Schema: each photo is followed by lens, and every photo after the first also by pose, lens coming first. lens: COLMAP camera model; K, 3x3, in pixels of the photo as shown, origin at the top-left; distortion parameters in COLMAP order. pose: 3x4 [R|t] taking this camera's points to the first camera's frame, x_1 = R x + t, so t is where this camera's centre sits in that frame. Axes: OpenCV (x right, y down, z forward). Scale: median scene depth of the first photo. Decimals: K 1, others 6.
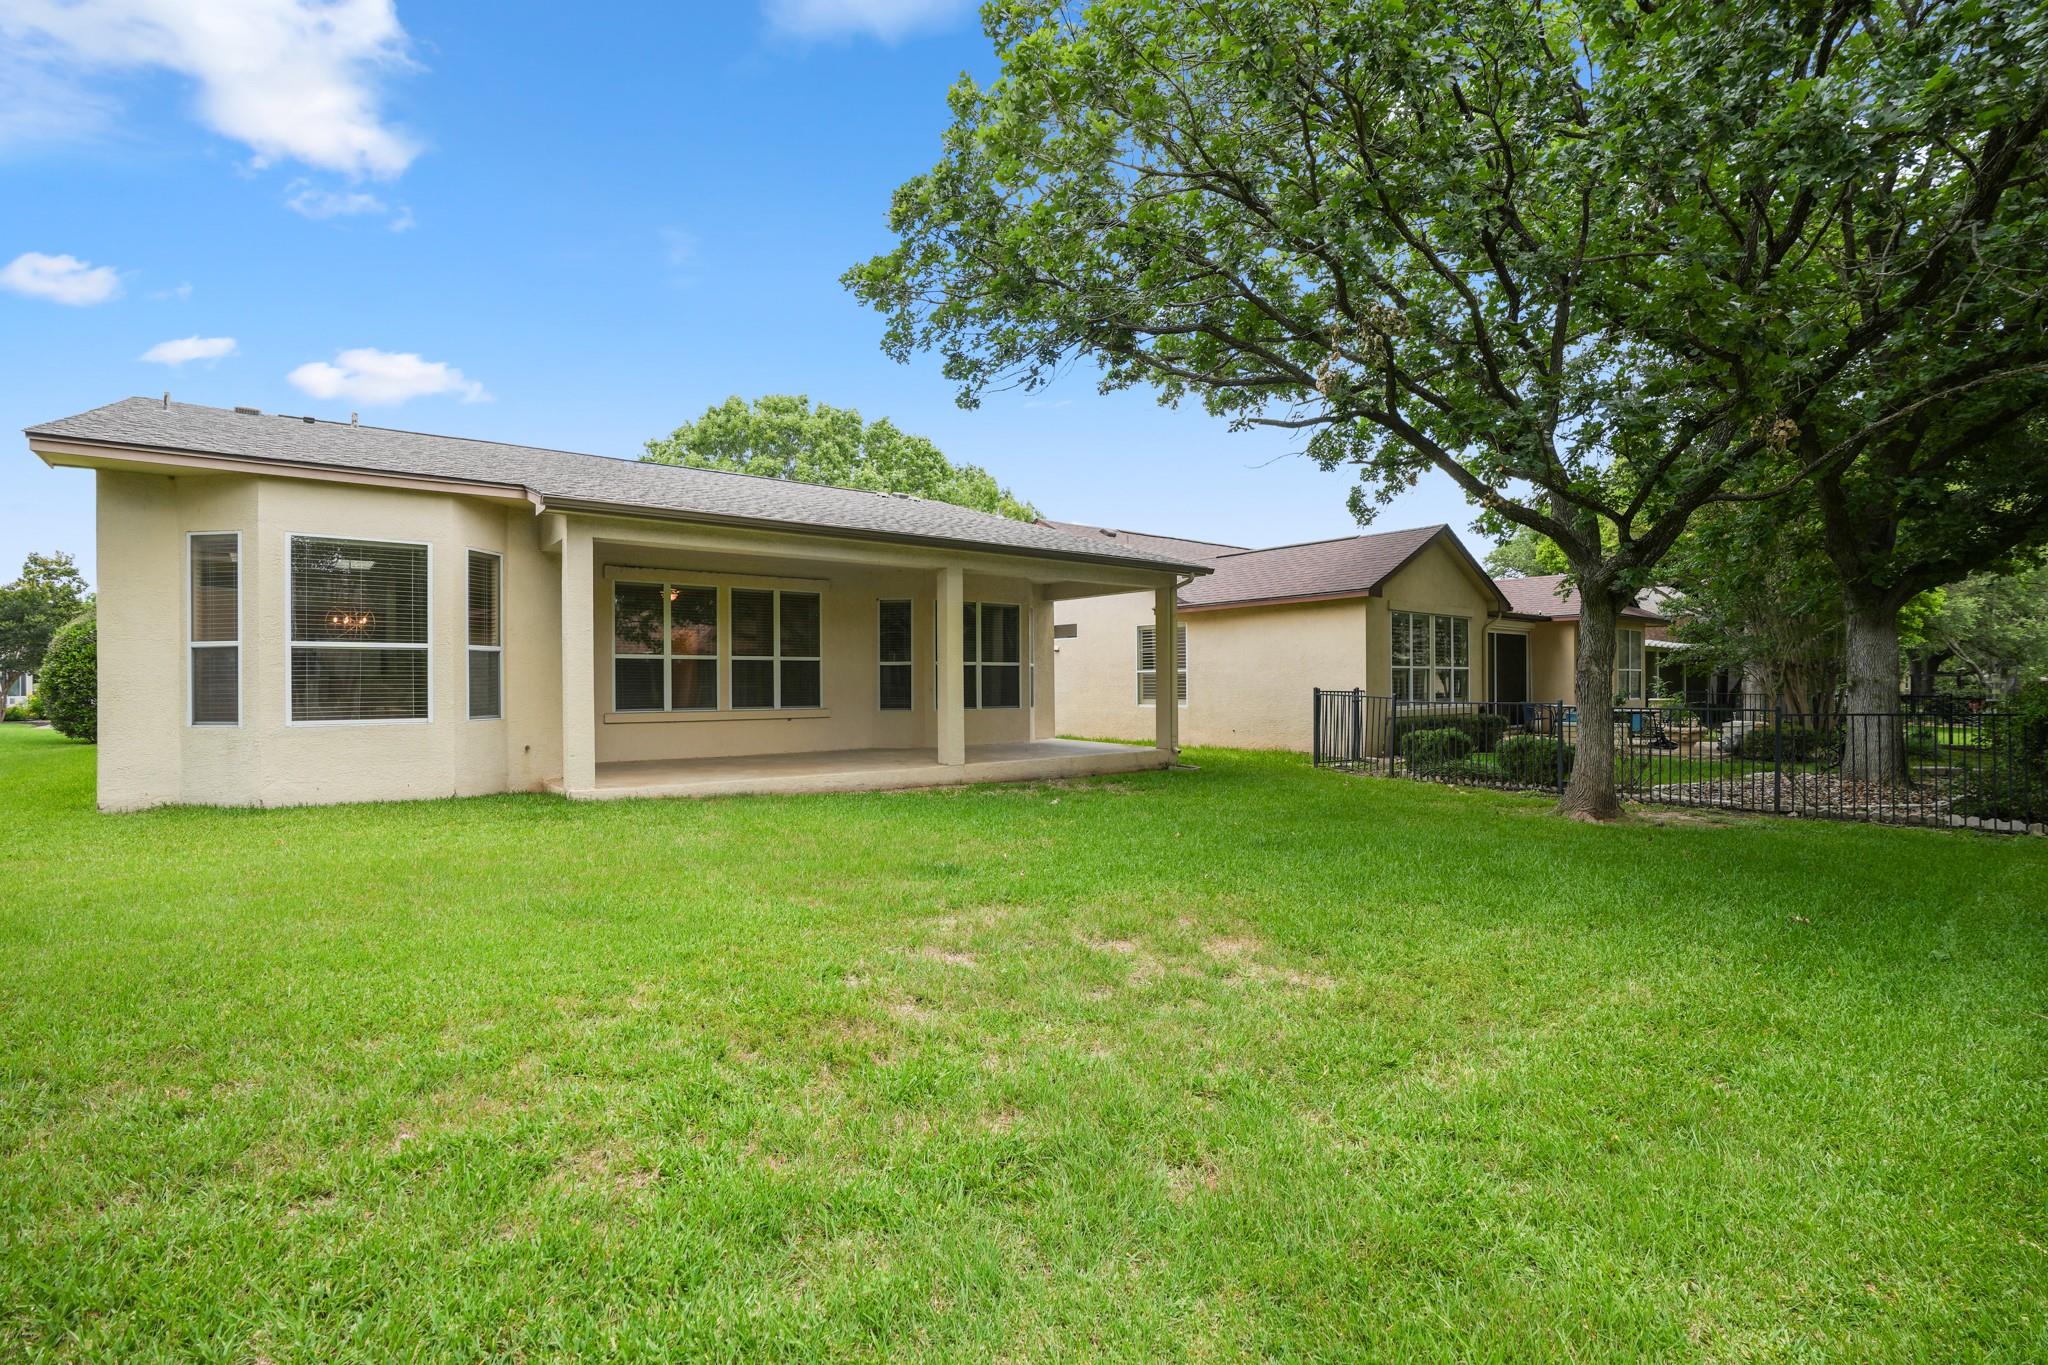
lens RADIAL K [[947.0, 0, 1027.5], [0, 947.0, 679.7], [0, 0, 1]] dist [-0.050717, 0.015821]
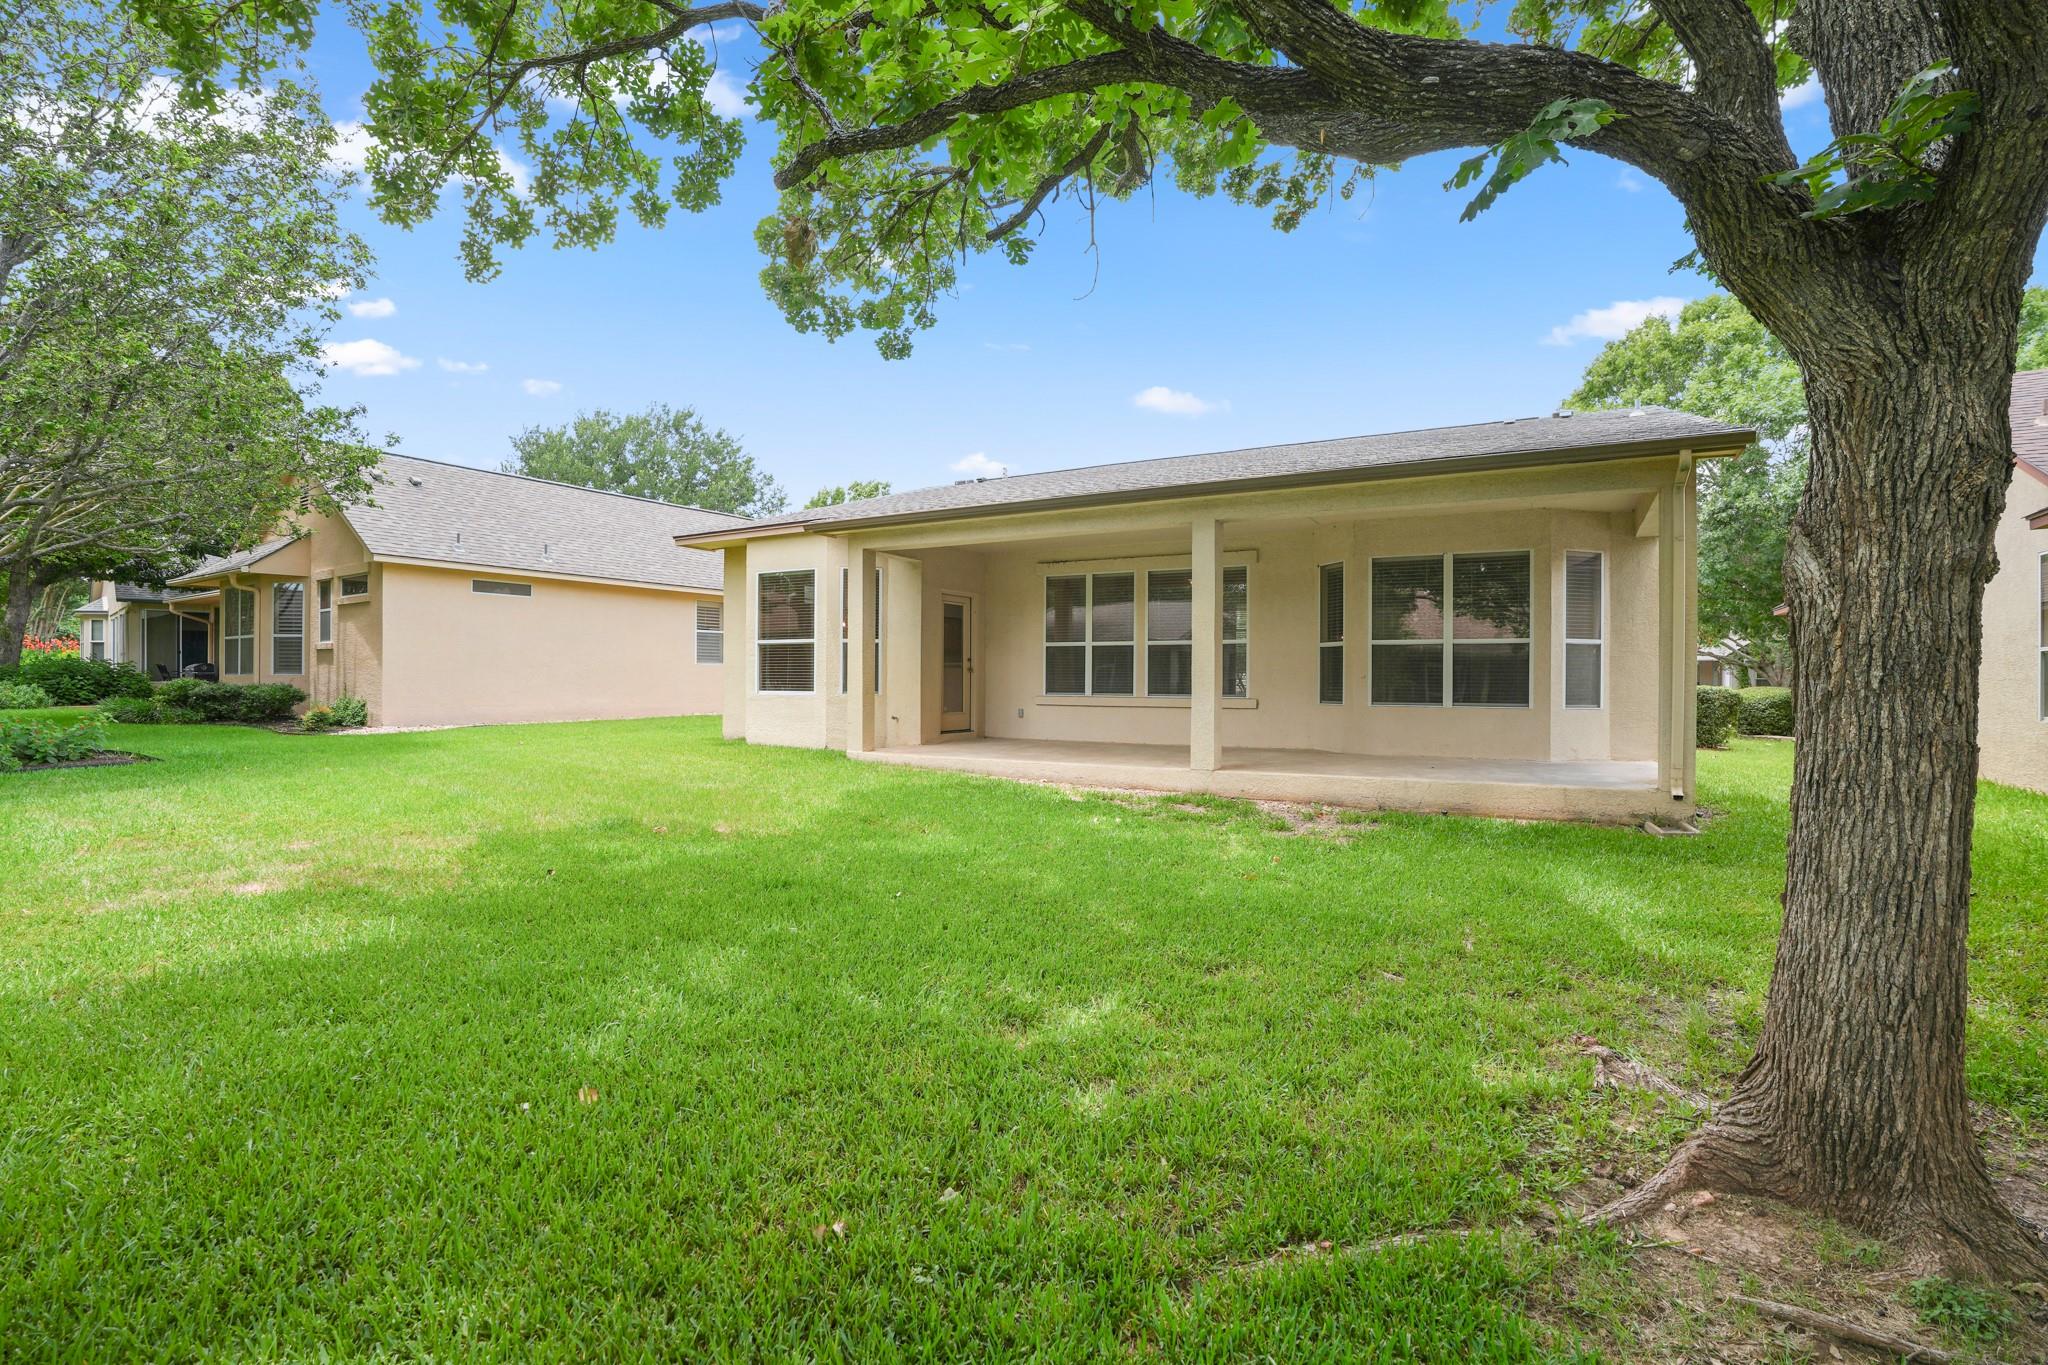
lens RADIAL K [[947.0, 0, 1031.5], [0, 947.0, 682.9], [0, 0, 1]] dist [-0.050717, 0.015821]
pose [[0.371984, 0.011550, -0.928167, 0.586369], [-0.006635, 0.999930, 0.009784, 0.009611], [0.928215, 0.002519, 0.372035, 0.568978]]
